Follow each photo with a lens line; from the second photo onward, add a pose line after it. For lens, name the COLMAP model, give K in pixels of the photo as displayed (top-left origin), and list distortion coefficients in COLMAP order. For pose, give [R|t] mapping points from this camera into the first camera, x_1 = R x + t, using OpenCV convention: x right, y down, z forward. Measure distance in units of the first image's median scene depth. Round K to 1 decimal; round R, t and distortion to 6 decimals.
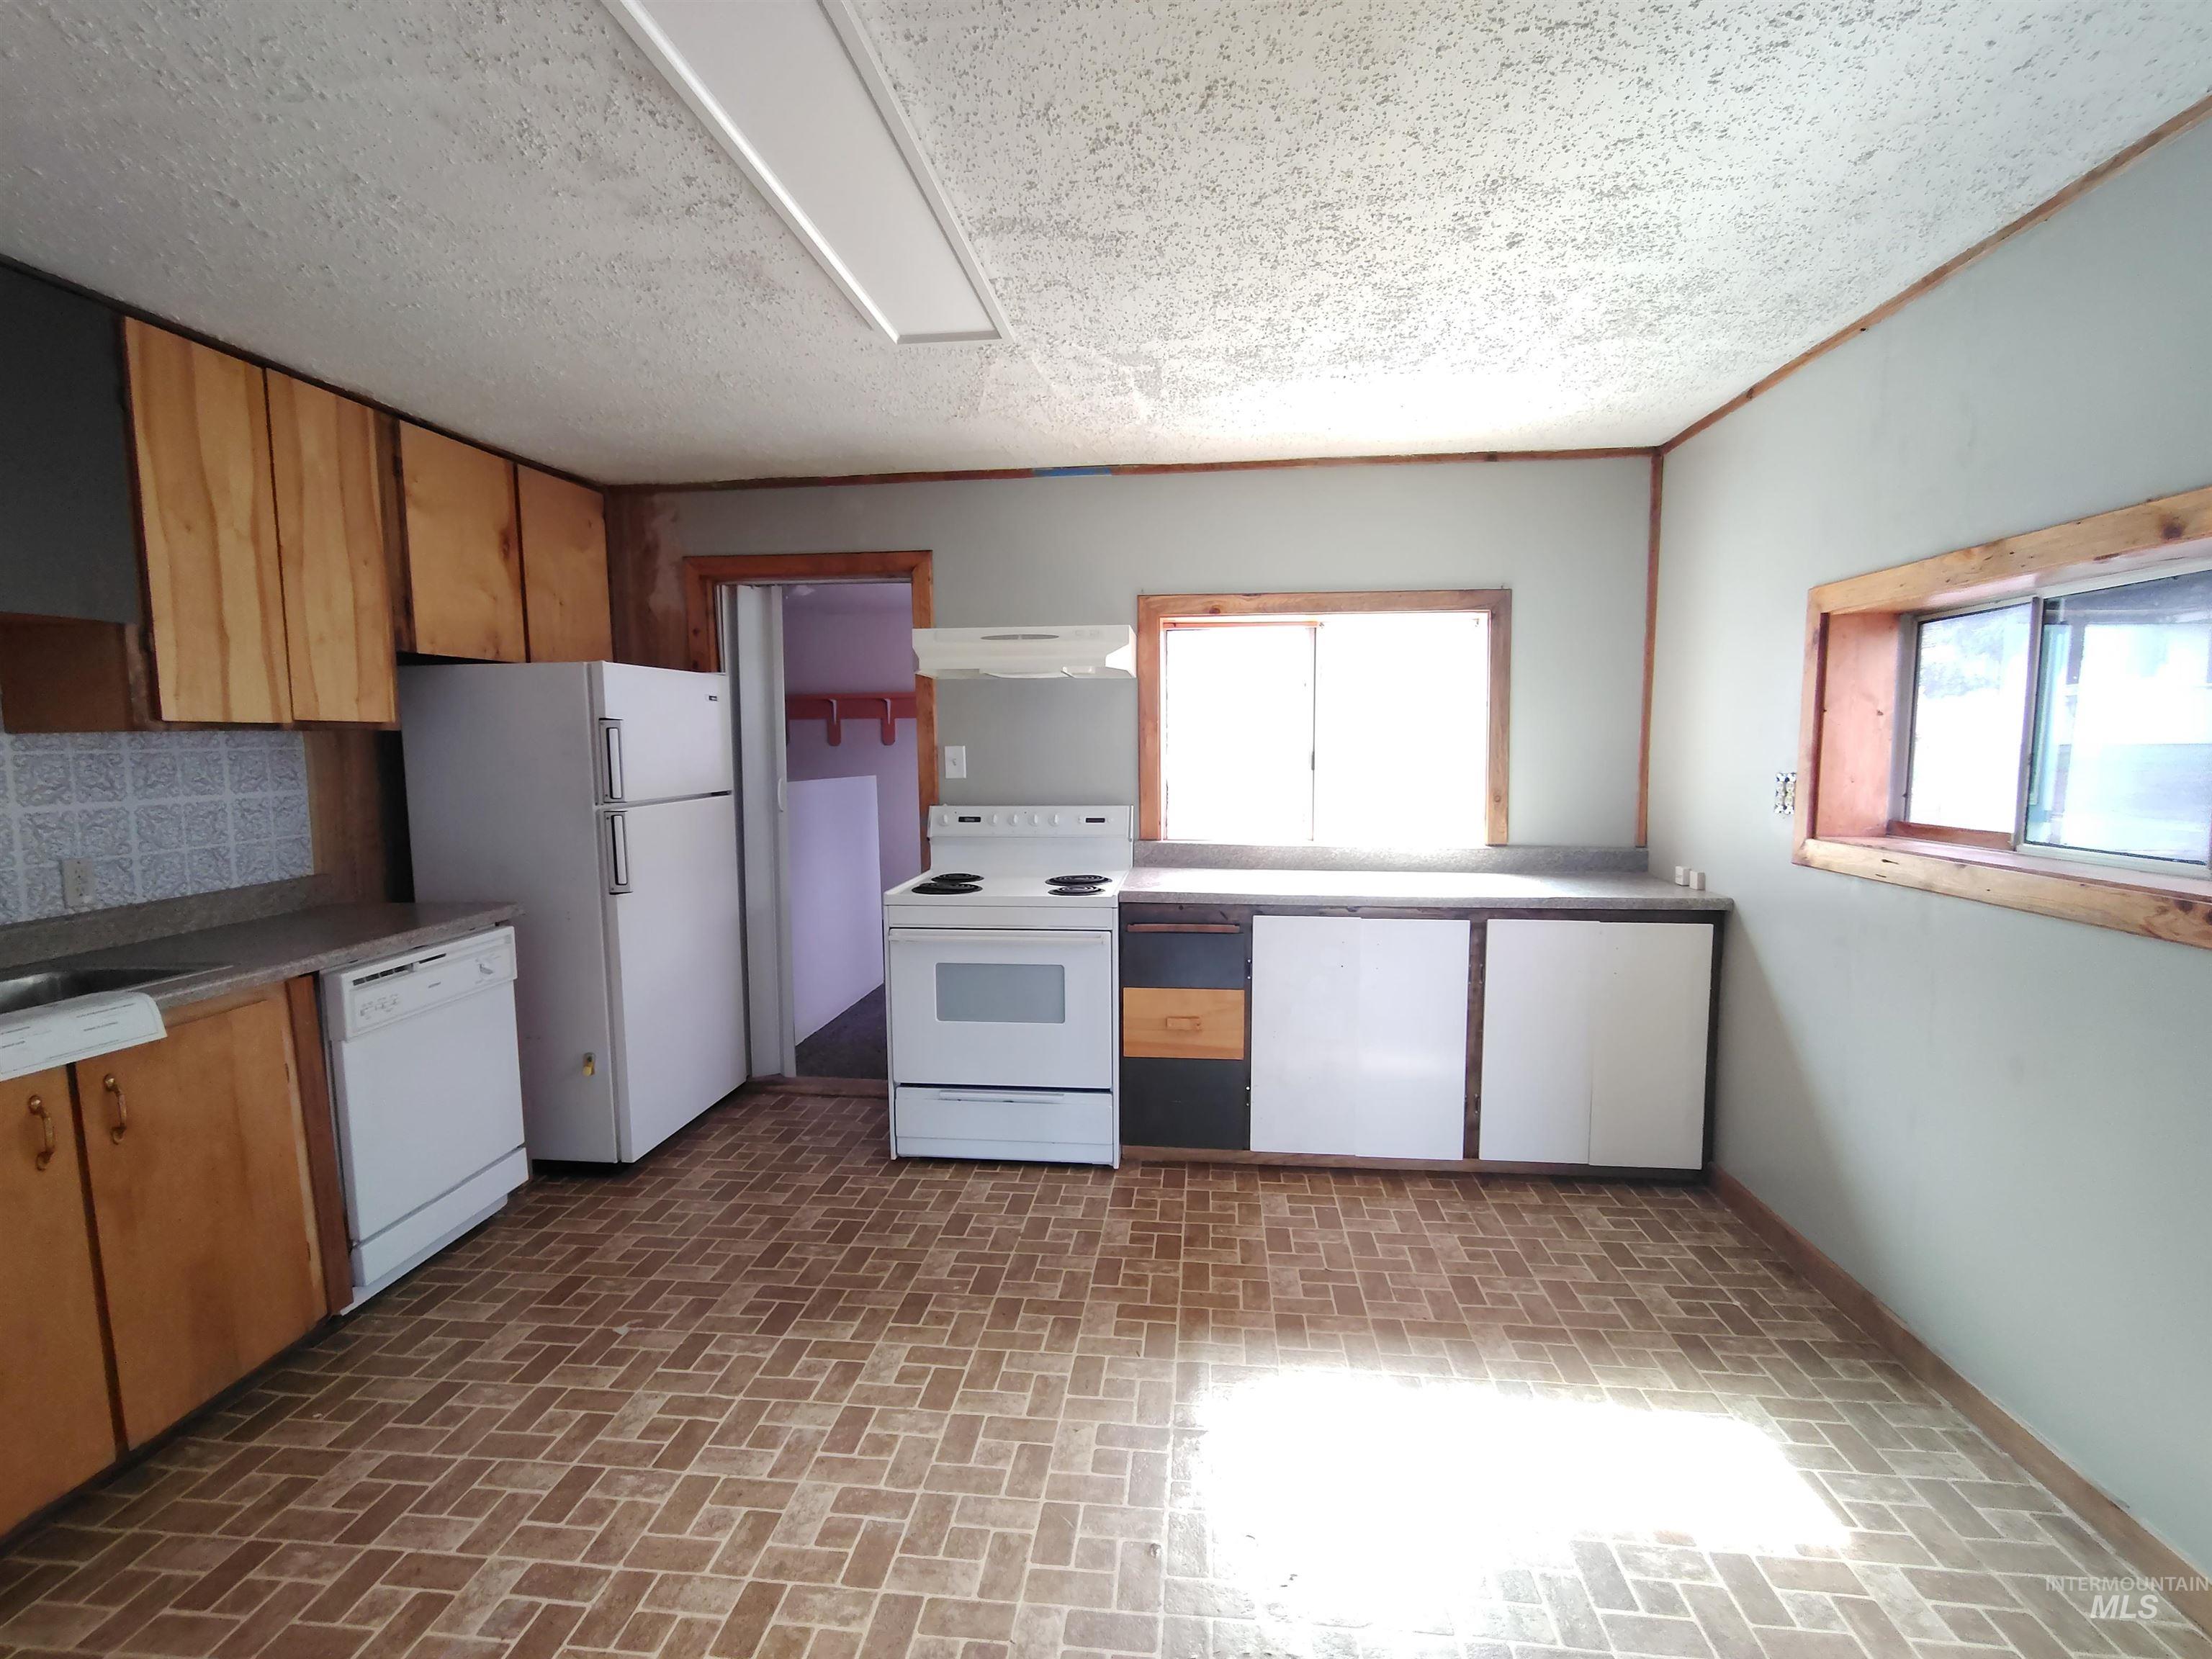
lens RADIAL K [[1030.9, 0, 1097.4], [0, 1030.9, 830.6], [0, 0, 1]] dist [-0.017102, 0.007845]
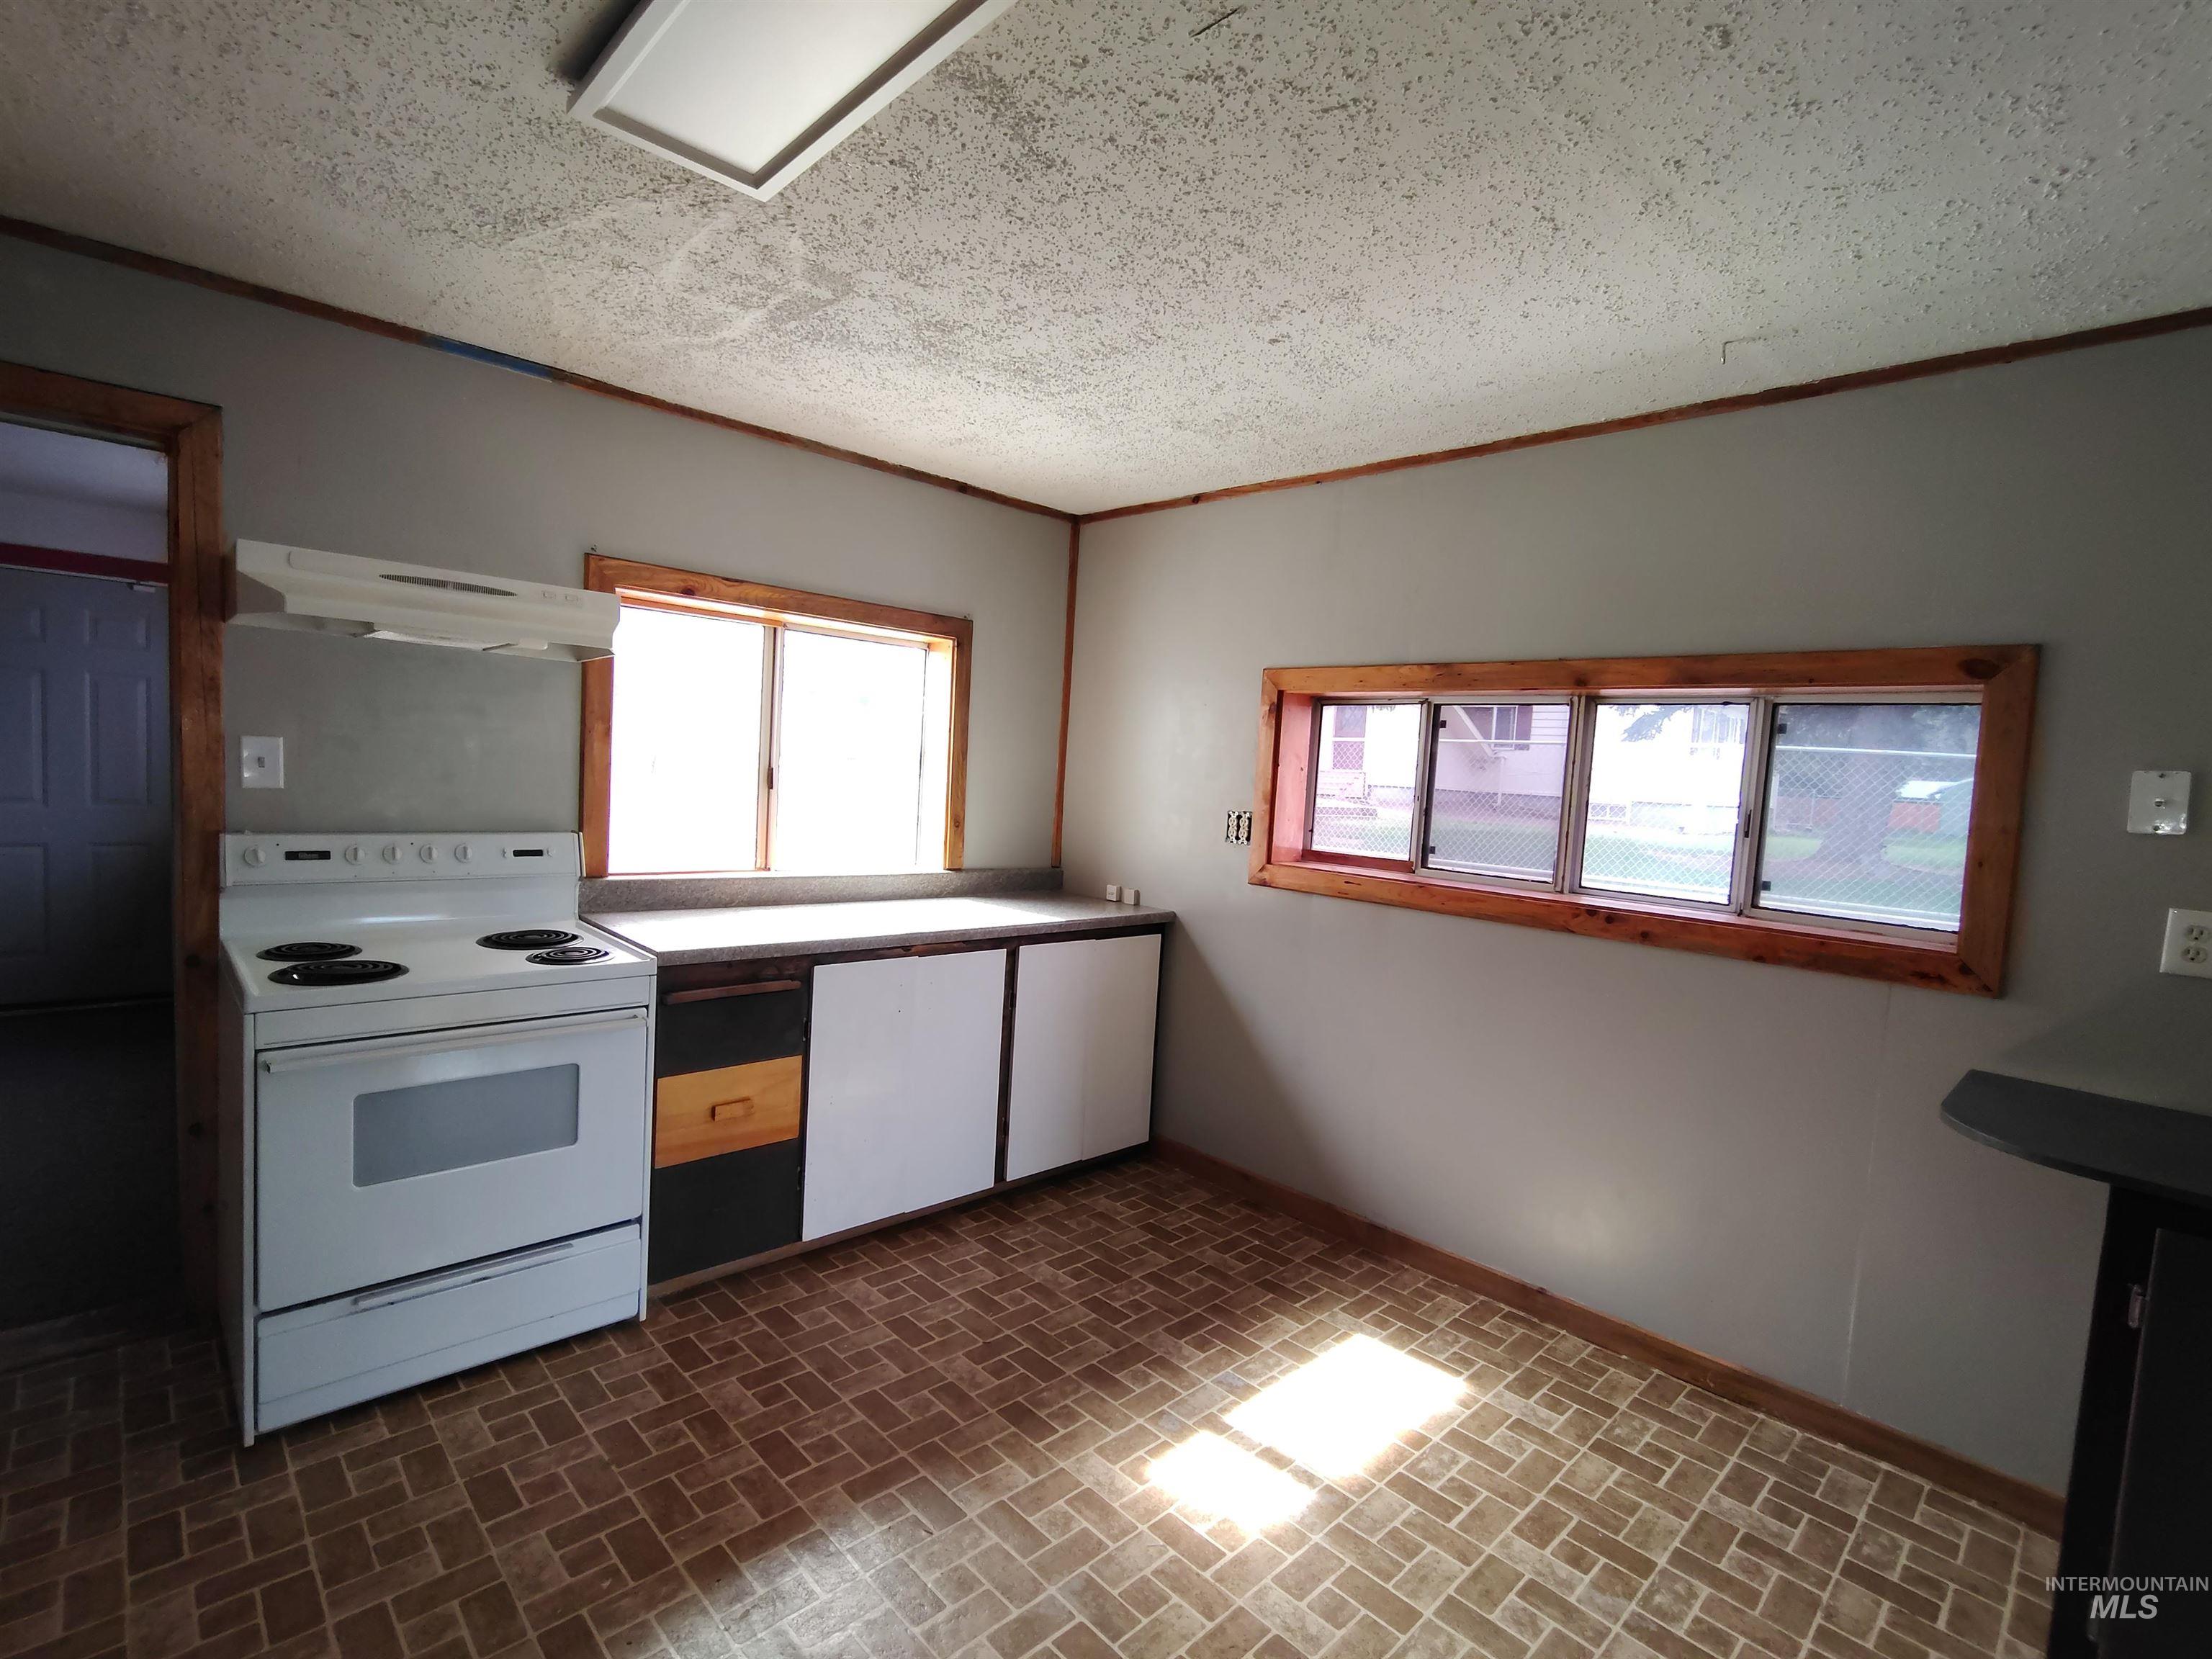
lens RADIAL K [[1030.9, 0, 1106.8], [0, 1030.9, 832.3], [0, 0, 1]] dist [-0.017102, 0.007845]
pose [[0.640508, -0.005386, 0.767933, -0.354472], [0.002245, 0.999984, 0.005141, -0.032834], [-0.767948, -0.001569, 0.640510, 0.273934]]
